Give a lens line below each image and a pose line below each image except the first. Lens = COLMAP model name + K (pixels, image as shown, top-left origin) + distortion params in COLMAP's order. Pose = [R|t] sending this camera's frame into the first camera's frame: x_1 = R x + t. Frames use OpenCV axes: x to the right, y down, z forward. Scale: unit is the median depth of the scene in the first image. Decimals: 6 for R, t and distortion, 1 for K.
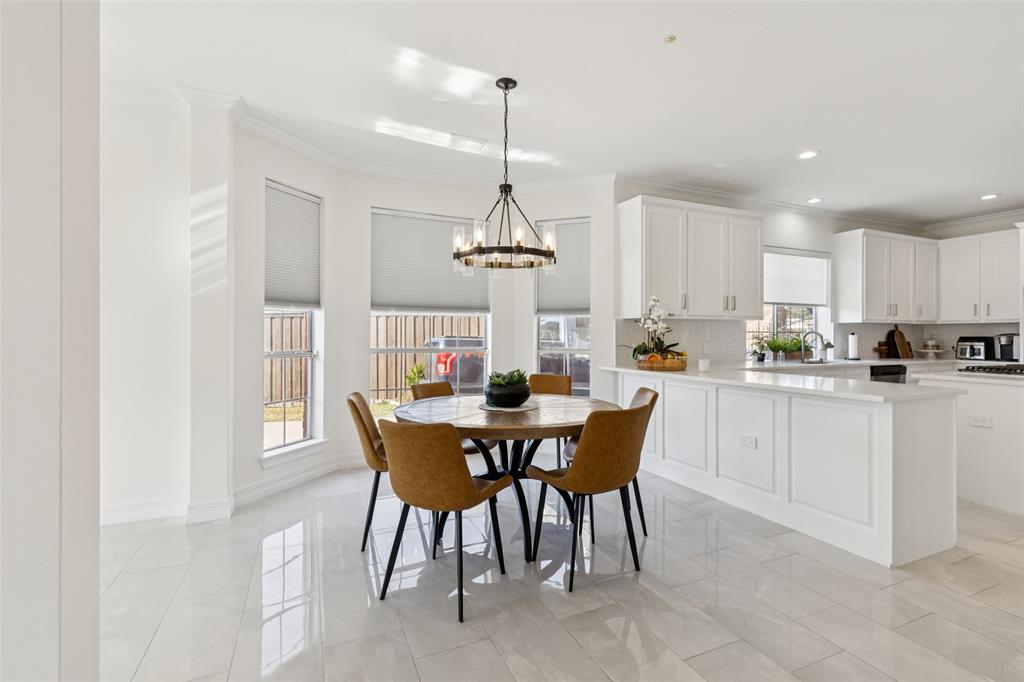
lens RADIAL K [[467.2, 0, 516.1], [0, 467.2, 335.1], [0, 0, 1]] dist [0.003595, 0.000005]
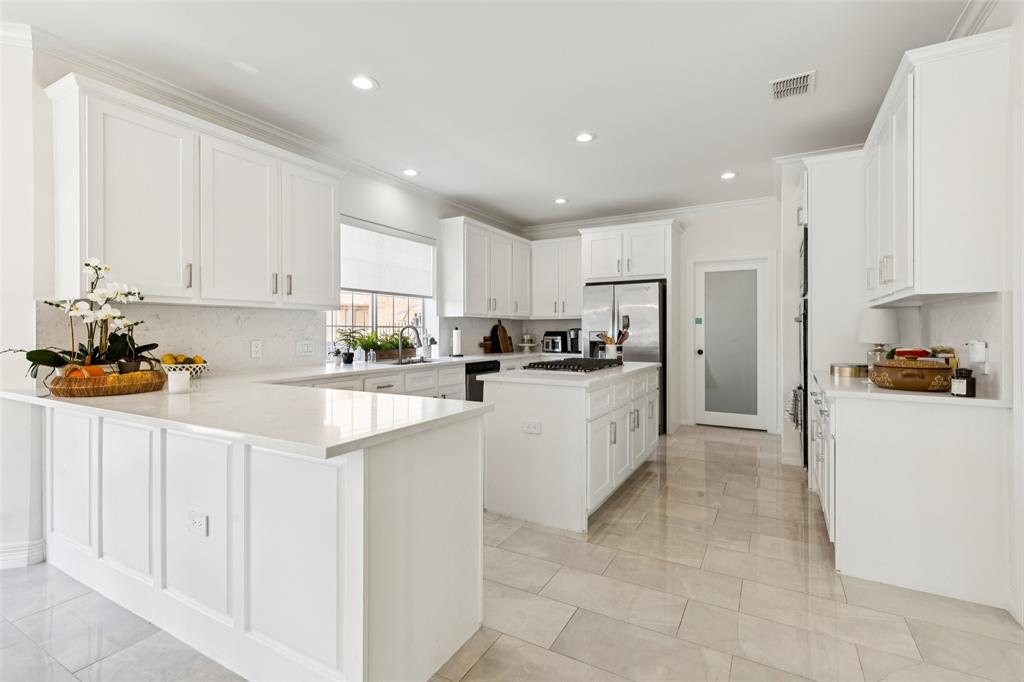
lens RADIAL K [[467.2, 0, 516.1], [0, 467.2, 335.1], [0, 0, 1]] dist [0.003595, 0.000005]
pose [[0.799598, -0.007929, 0.600484, 0.261139], [0.002516, 0.999948, 0.009853, 0.001308], [-0.600531, -0.006368, 0.799576, 0.188744]]
